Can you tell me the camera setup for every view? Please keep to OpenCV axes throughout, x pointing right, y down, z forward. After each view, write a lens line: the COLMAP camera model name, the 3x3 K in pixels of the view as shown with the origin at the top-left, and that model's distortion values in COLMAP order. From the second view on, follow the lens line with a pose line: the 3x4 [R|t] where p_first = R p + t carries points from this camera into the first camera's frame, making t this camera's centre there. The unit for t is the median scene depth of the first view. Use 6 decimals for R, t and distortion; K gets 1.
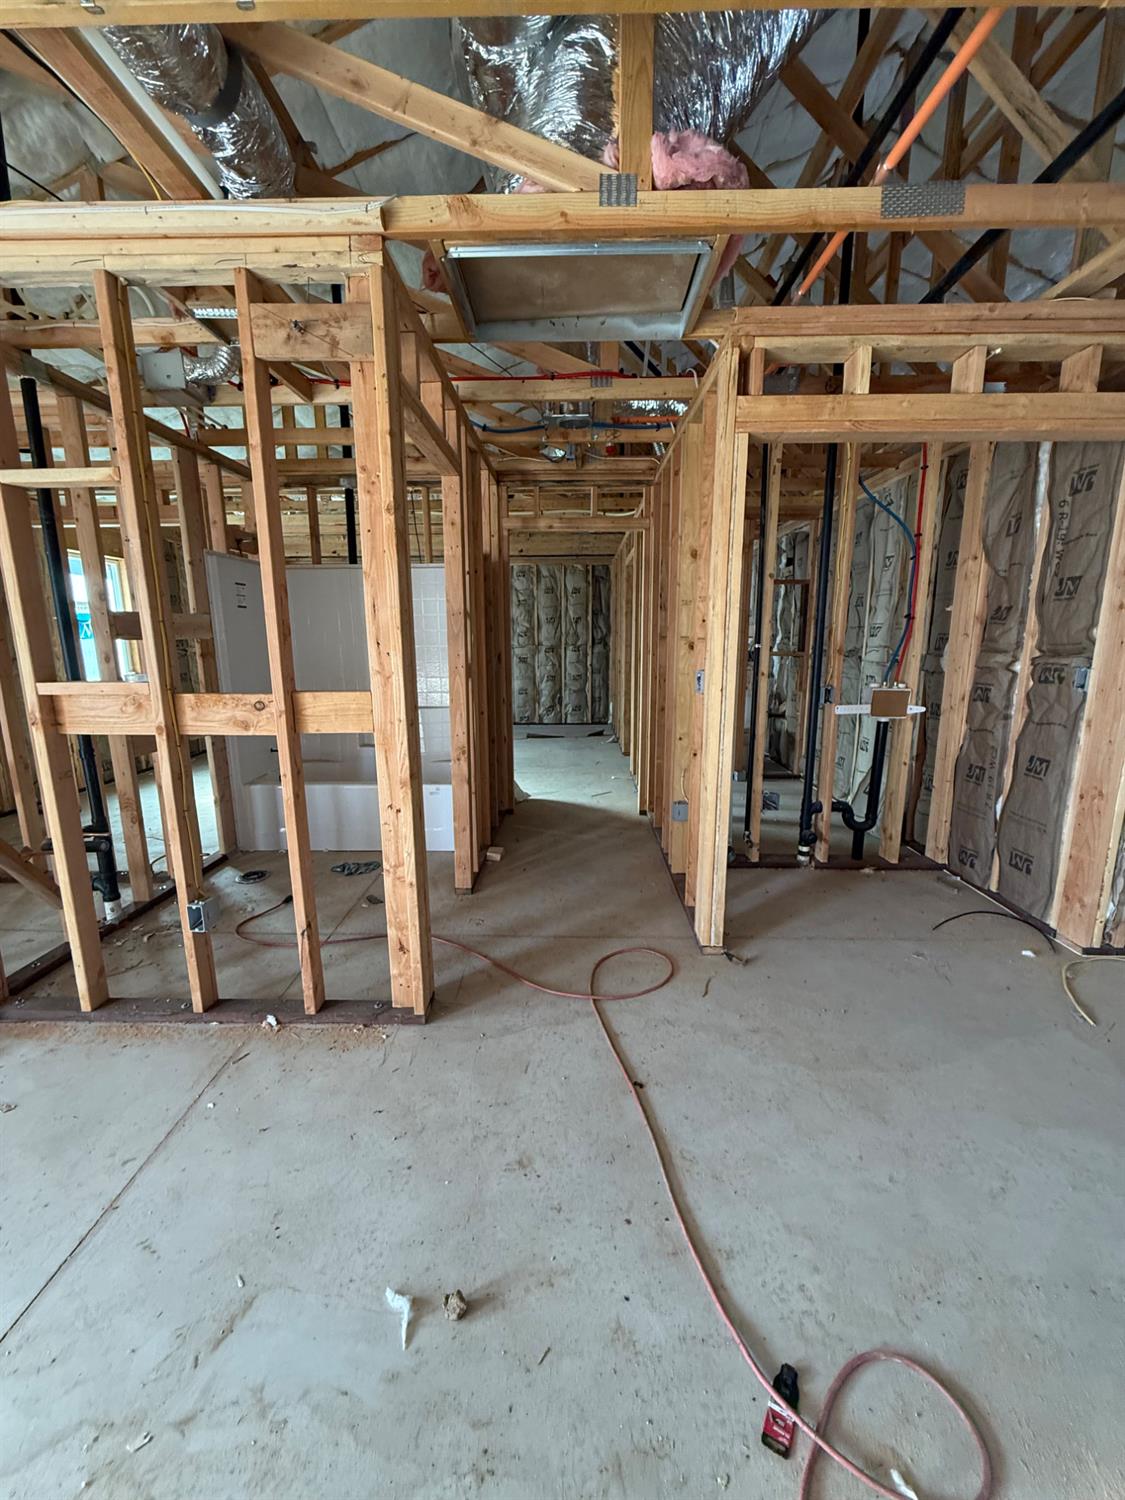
lens RADIAL K [[599.8, 0, 563.3], [0, 599.8, 750.0], [0, 0, 1]] dist [-0.001446, 0.000101]
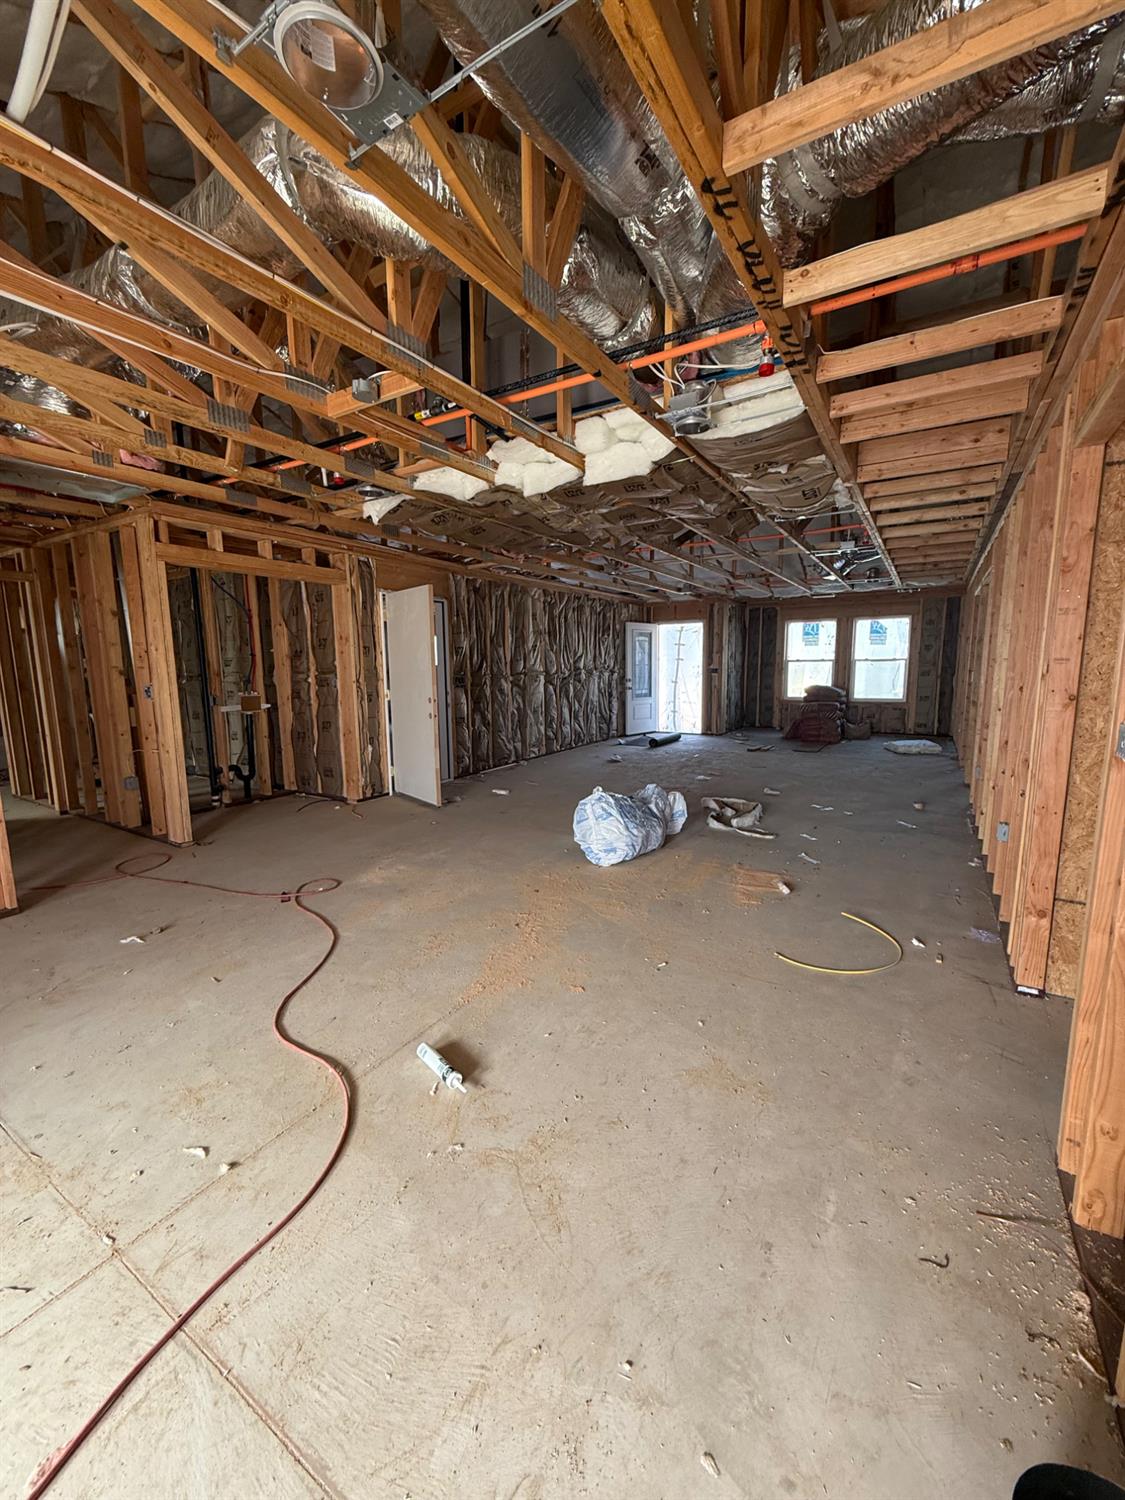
lens RADIAL K [[599.8, 0, 561.5], [0, 599.8, 750.1], [0, 0, 1]] dist [-0.001446, 0.000101]
pose [[0.514162, -0.124413, 0.848622, -0.551026], [0.167855, 0.984887, 0.042690, 0.149012], [-0.841108, 0.120496, 0.527275, -0.751781]]
